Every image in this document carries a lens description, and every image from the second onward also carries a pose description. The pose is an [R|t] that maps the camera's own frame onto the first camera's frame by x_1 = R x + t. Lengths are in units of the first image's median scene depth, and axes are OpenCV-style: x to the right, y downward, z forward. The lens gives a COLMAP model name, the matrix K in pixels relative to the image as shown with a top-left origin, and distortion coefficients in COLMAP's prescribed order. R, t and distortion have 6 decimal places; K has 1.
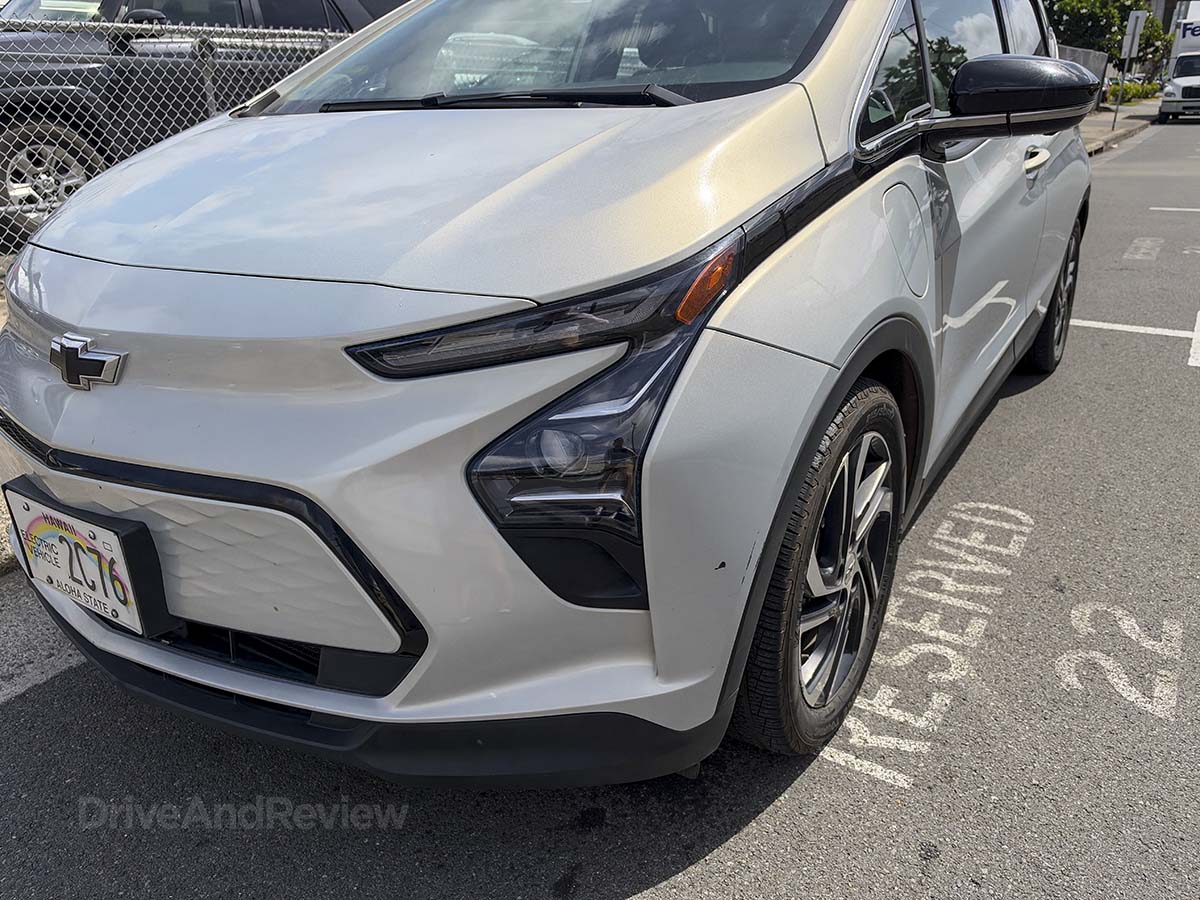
lens RADIAL K [[876.0, 0, 594.7], [0, 876.0, 448.3], [0, 0, 1]] dist [0.031804, -0.065555]
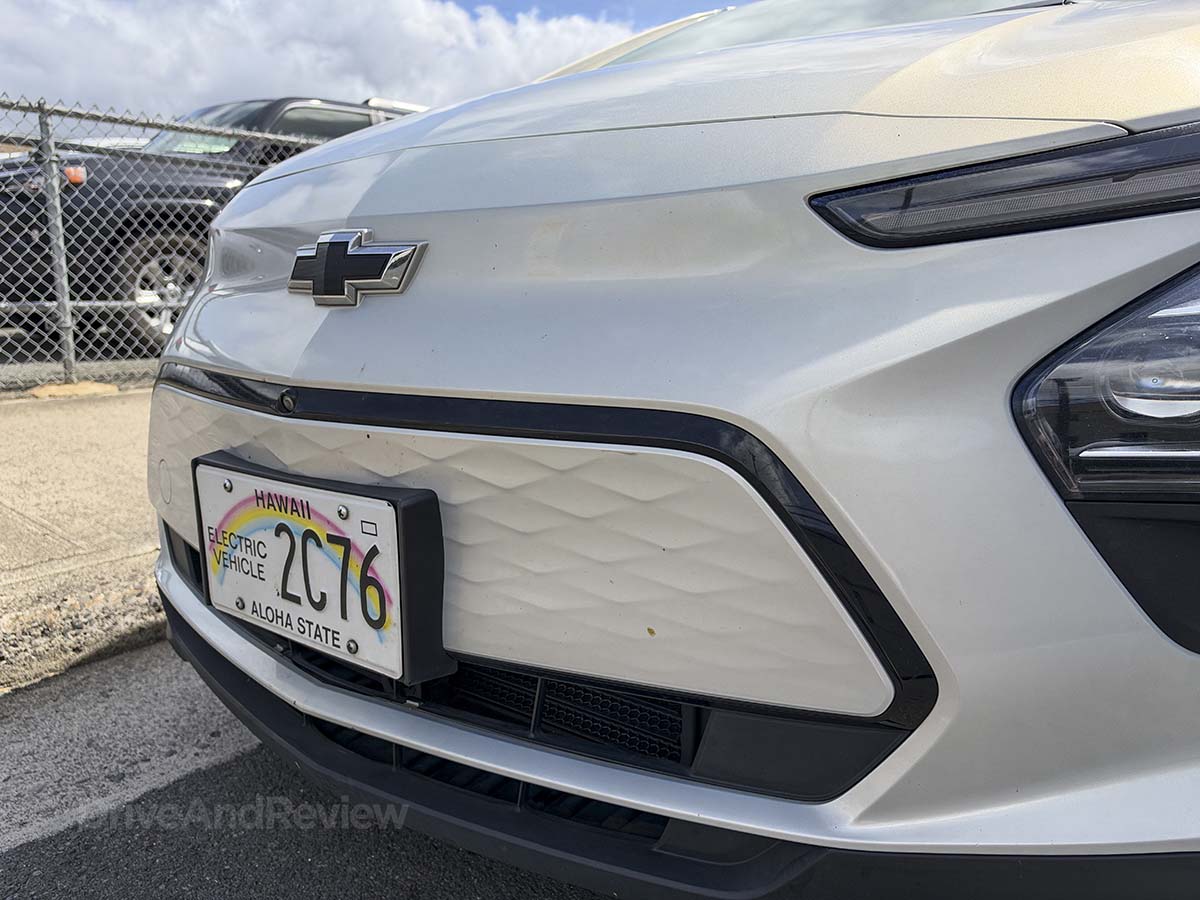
lens RADIAL K [[876.0, 0, 594.7], [0, 876.0, 448.3], [0, 0, 1]] dist [0.031804, -0.065555]
pose [[0.997216, 0.034116, -0.066309, -0.337439], [-0.045907, 0.981599, -0.185355, 0.159061], [0.058765, 0.187883, 0.980432, 0.362032]]
